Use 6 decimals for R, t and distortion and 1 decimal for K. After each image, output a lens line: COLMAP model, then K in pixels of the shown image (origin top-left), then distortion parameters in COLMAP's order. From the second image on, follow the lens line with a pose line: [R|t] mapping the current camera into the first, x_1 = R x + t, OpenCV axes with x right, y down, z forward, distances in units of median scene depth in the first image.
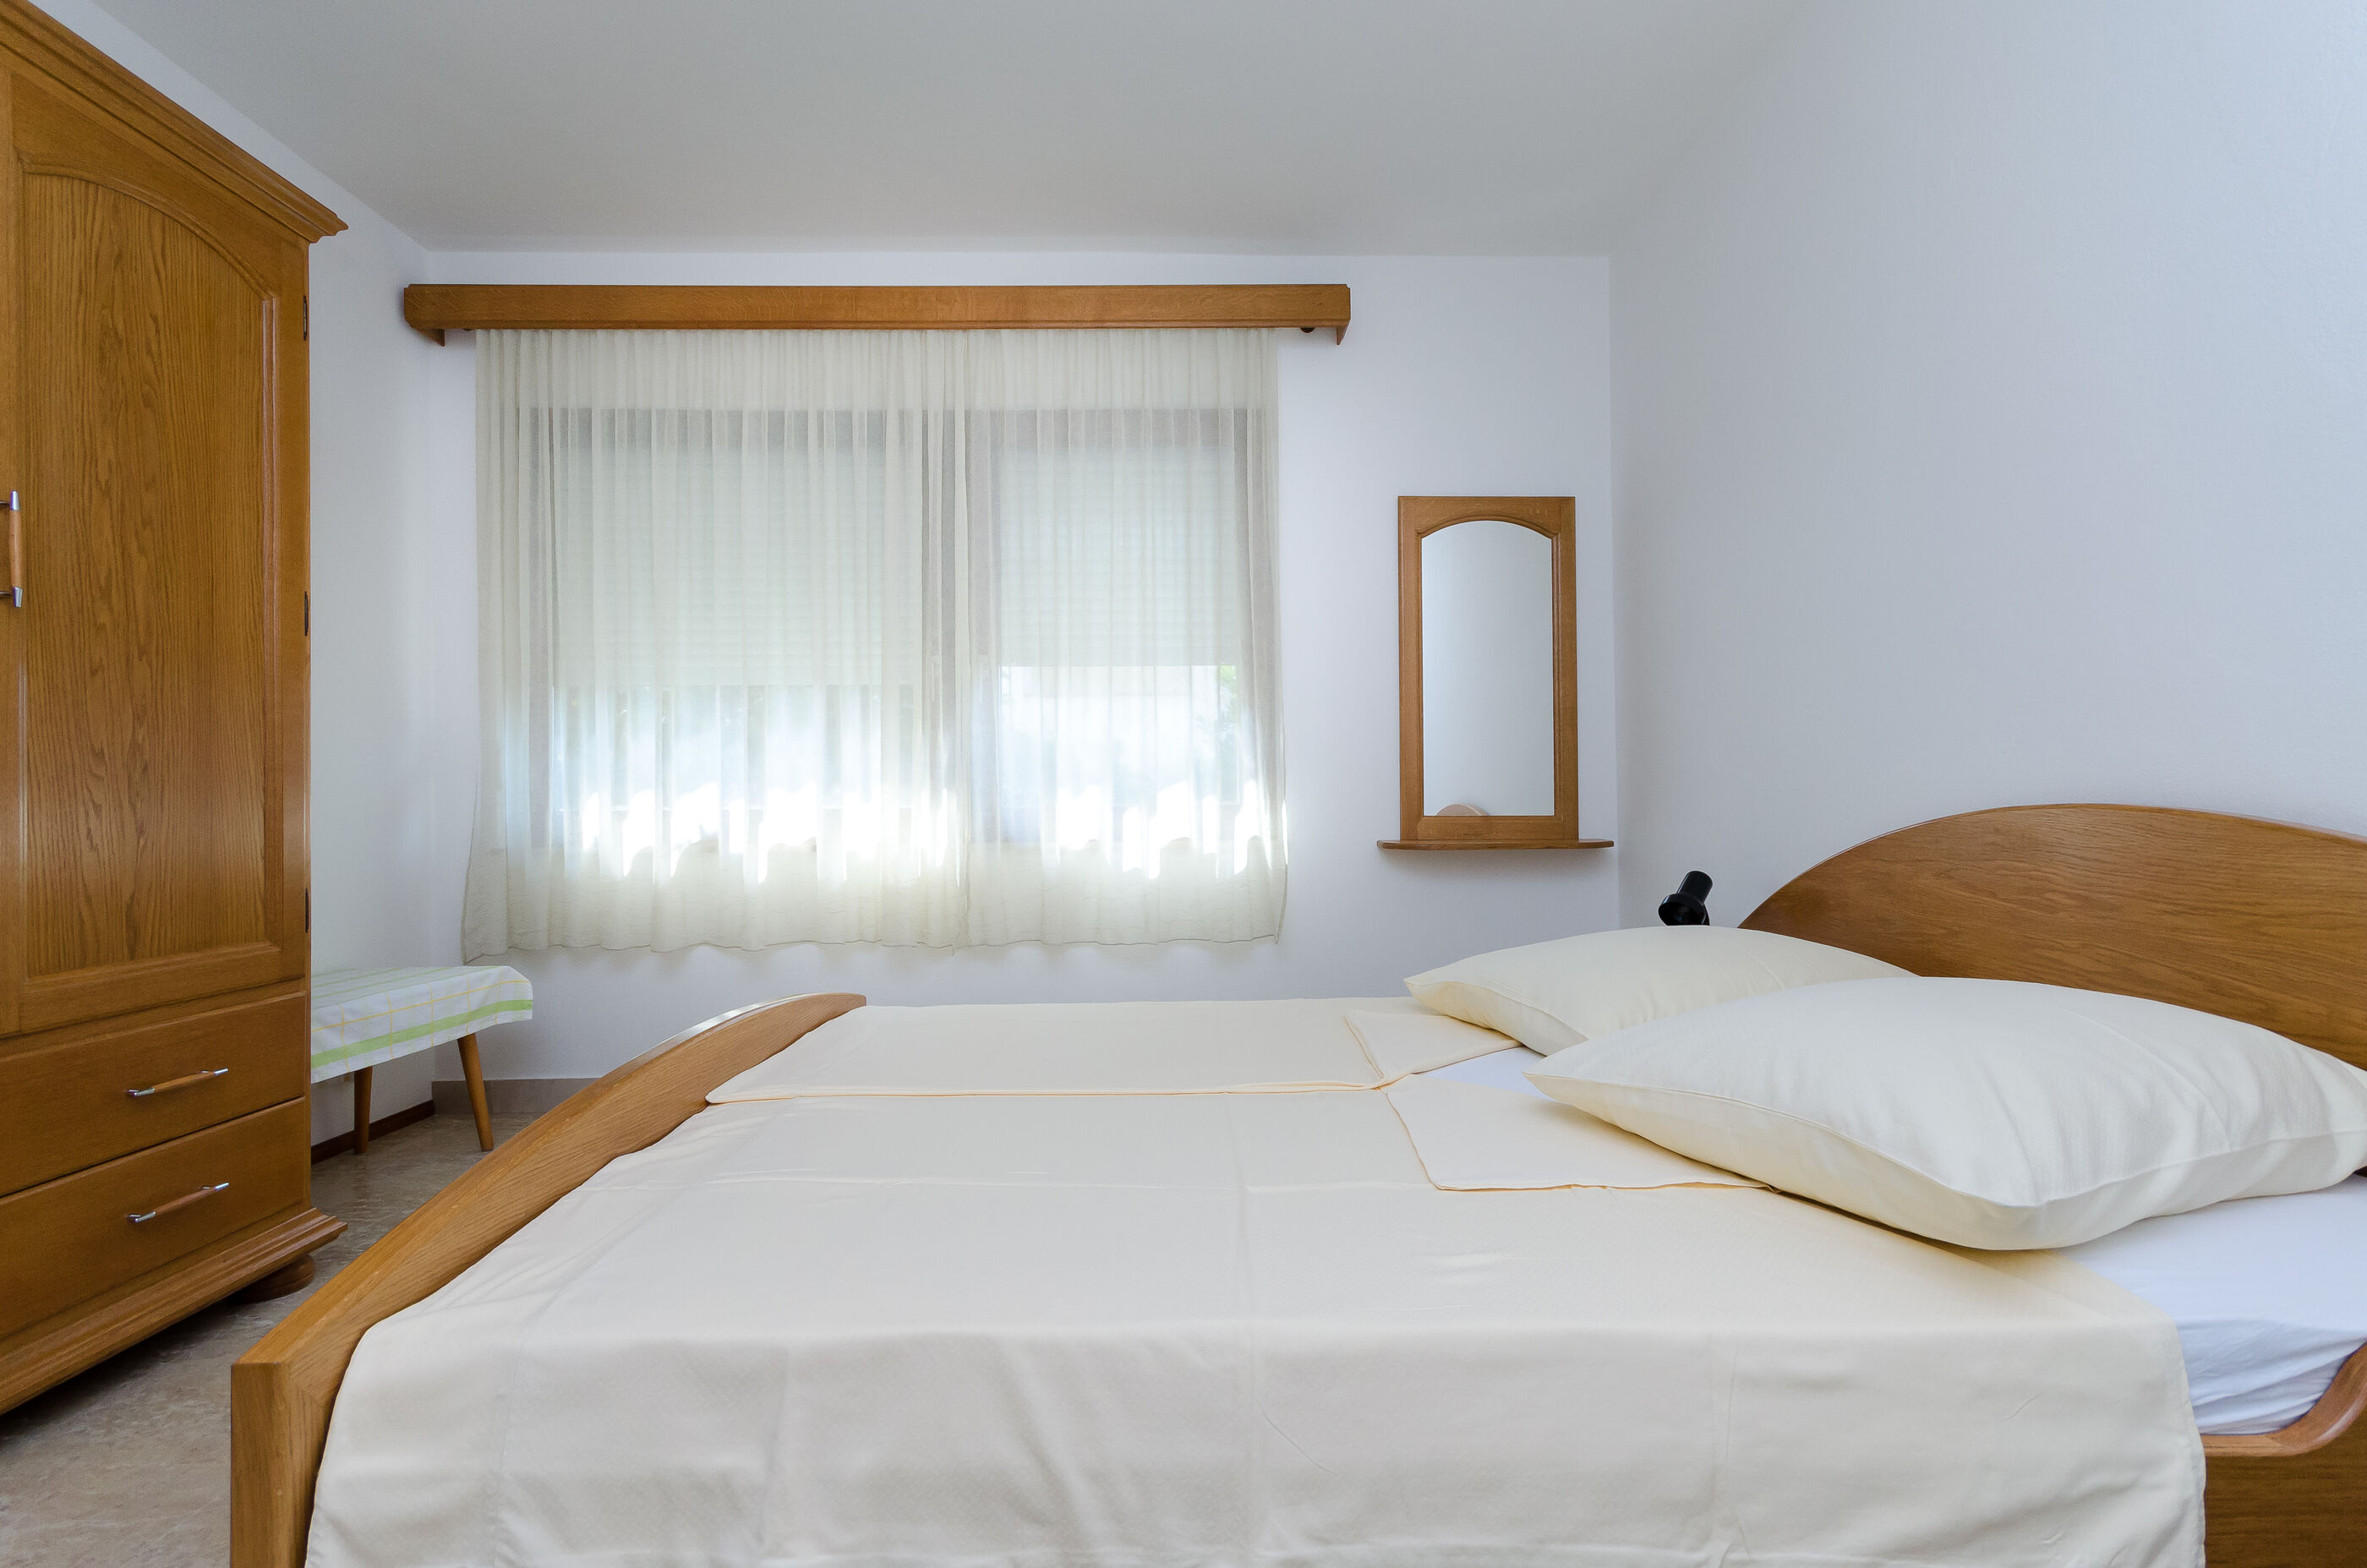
lens RADIAL K [[1076.1, 0, 1183.5], [0, 1076.1, 784.0], [0, 0, 1]] dist [0.002757, 0.000794]
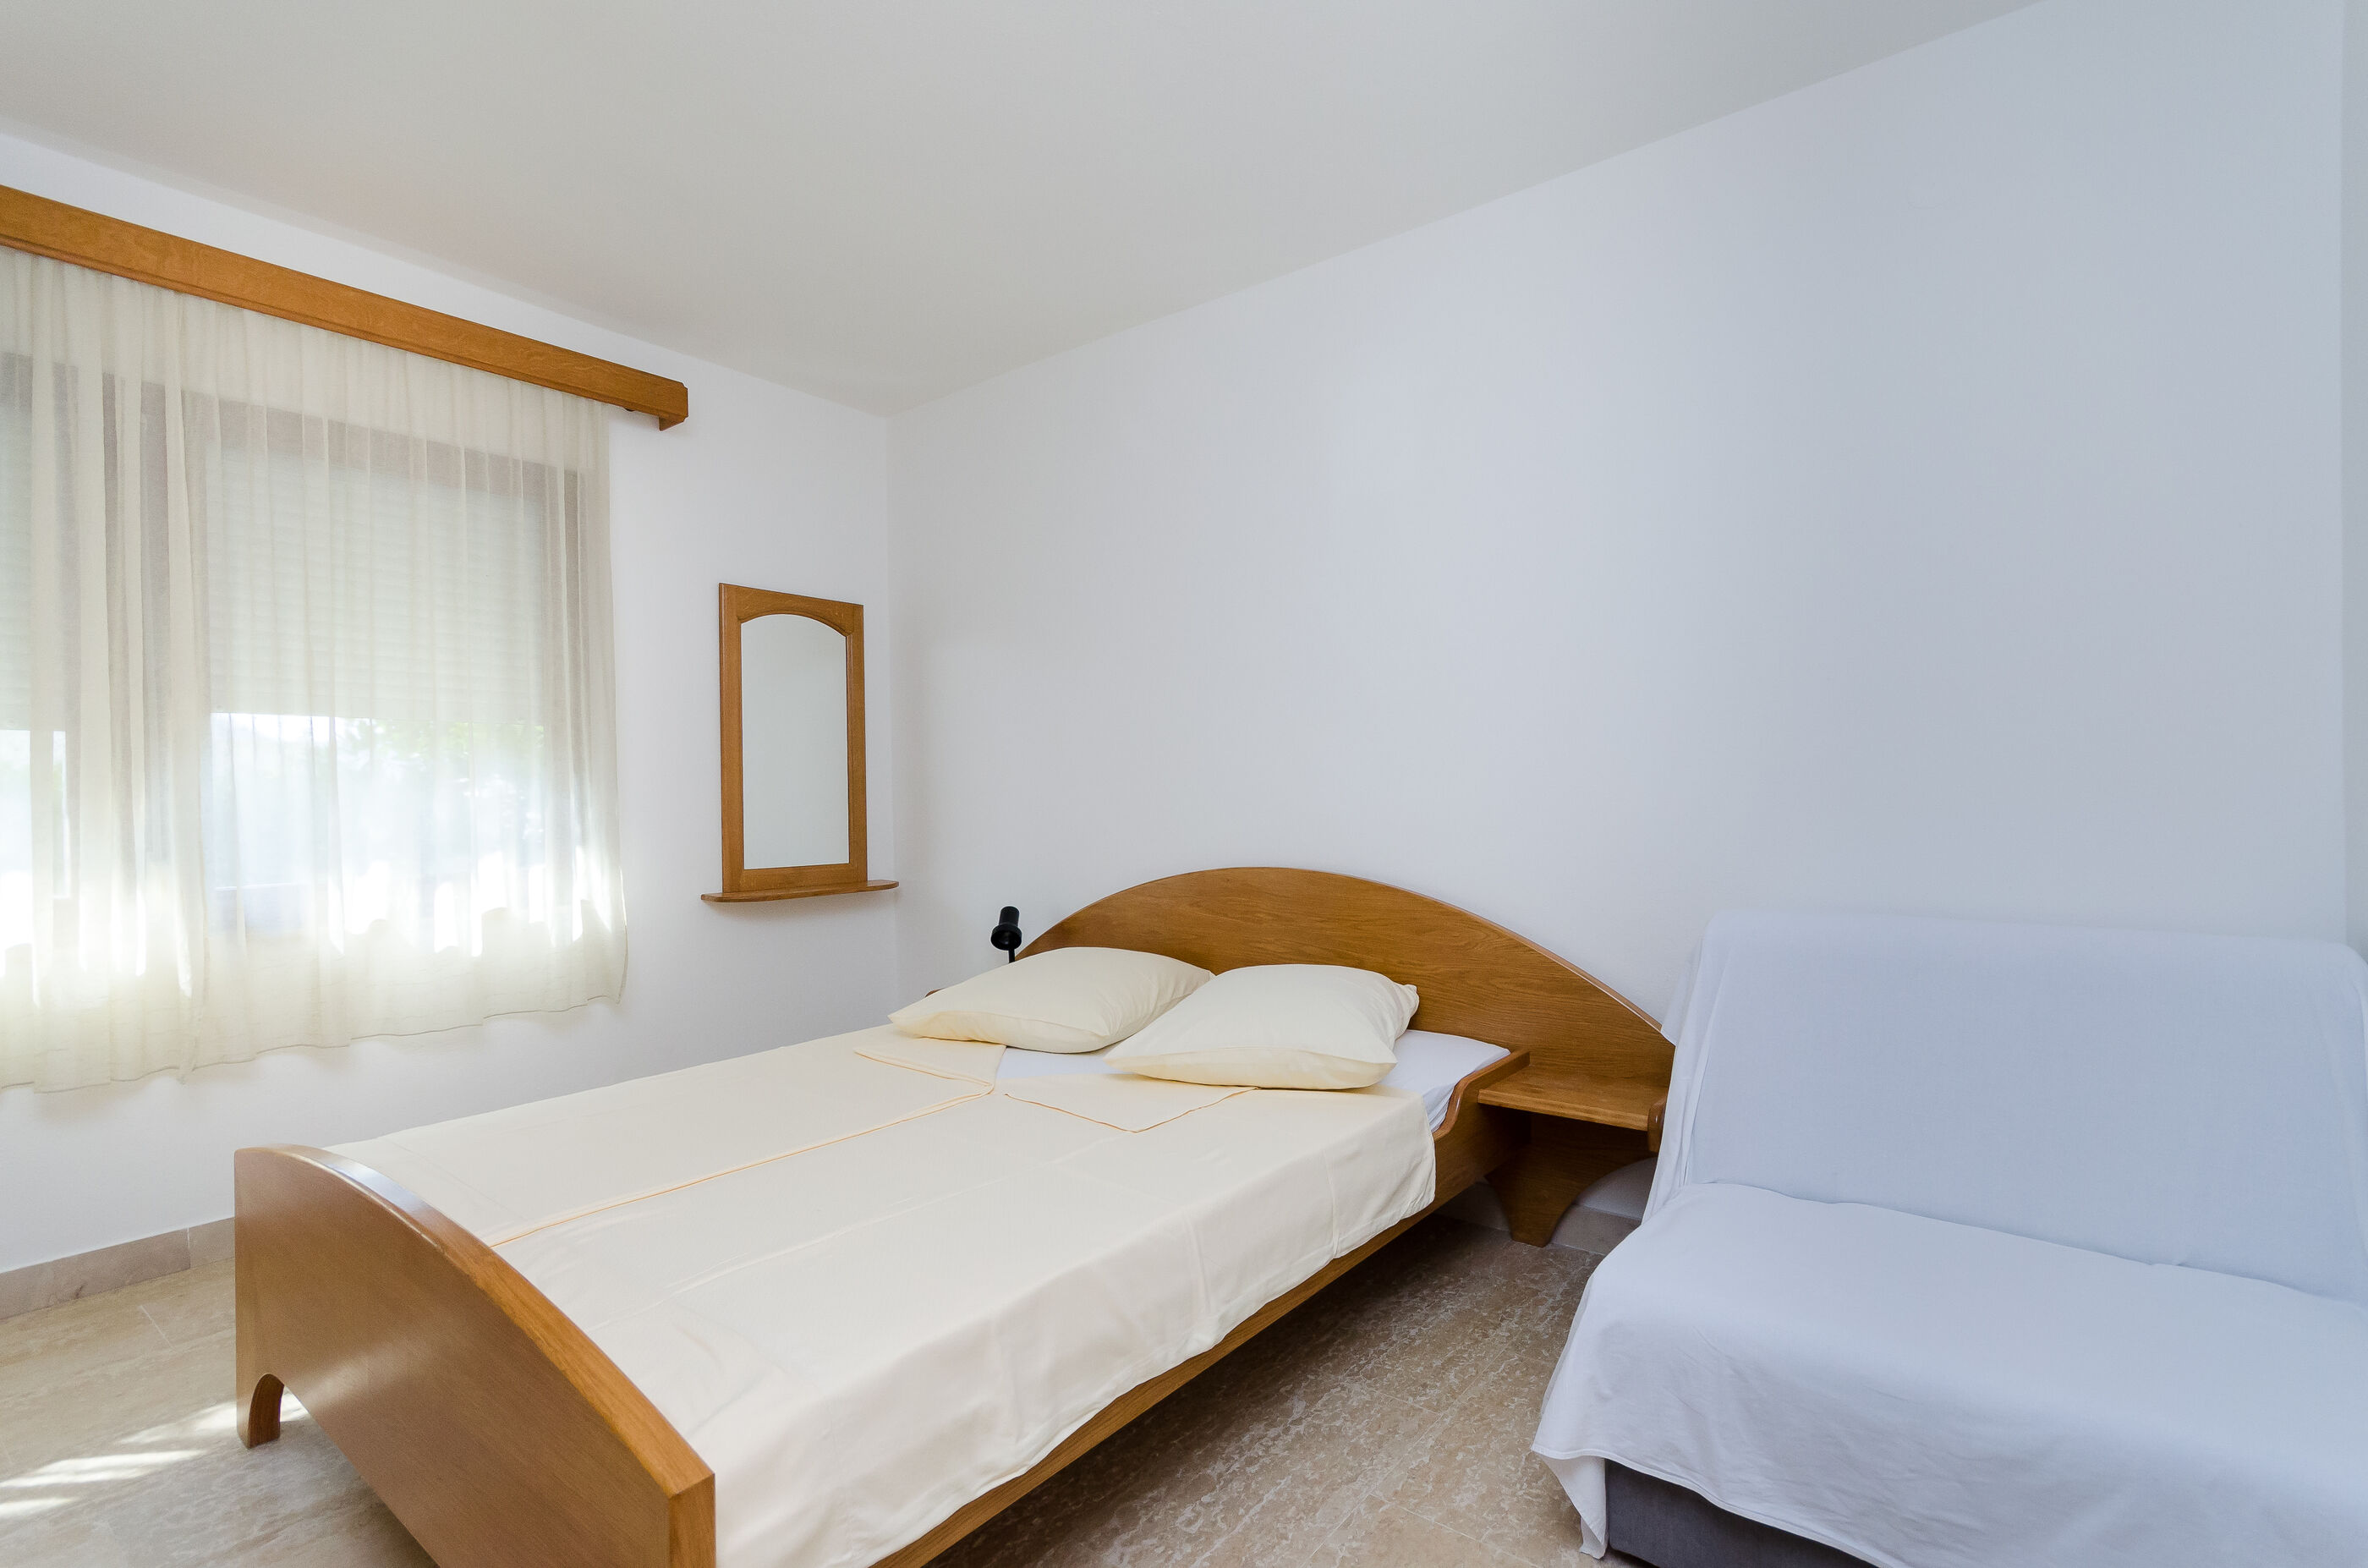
lens RADIAL K [[1013.5, 0, 1163.3], [0, 1013.5, 797.7], [0, 0, 1]] dist [-0.002303, 0.000306]
pose [[0.663485, -0.005781, 0.748168, -0.283500], [0.005043, 0.999982, 0.003254, -0.048188], [-0.748173, 0.001614, 0.663502, -0.030237]]
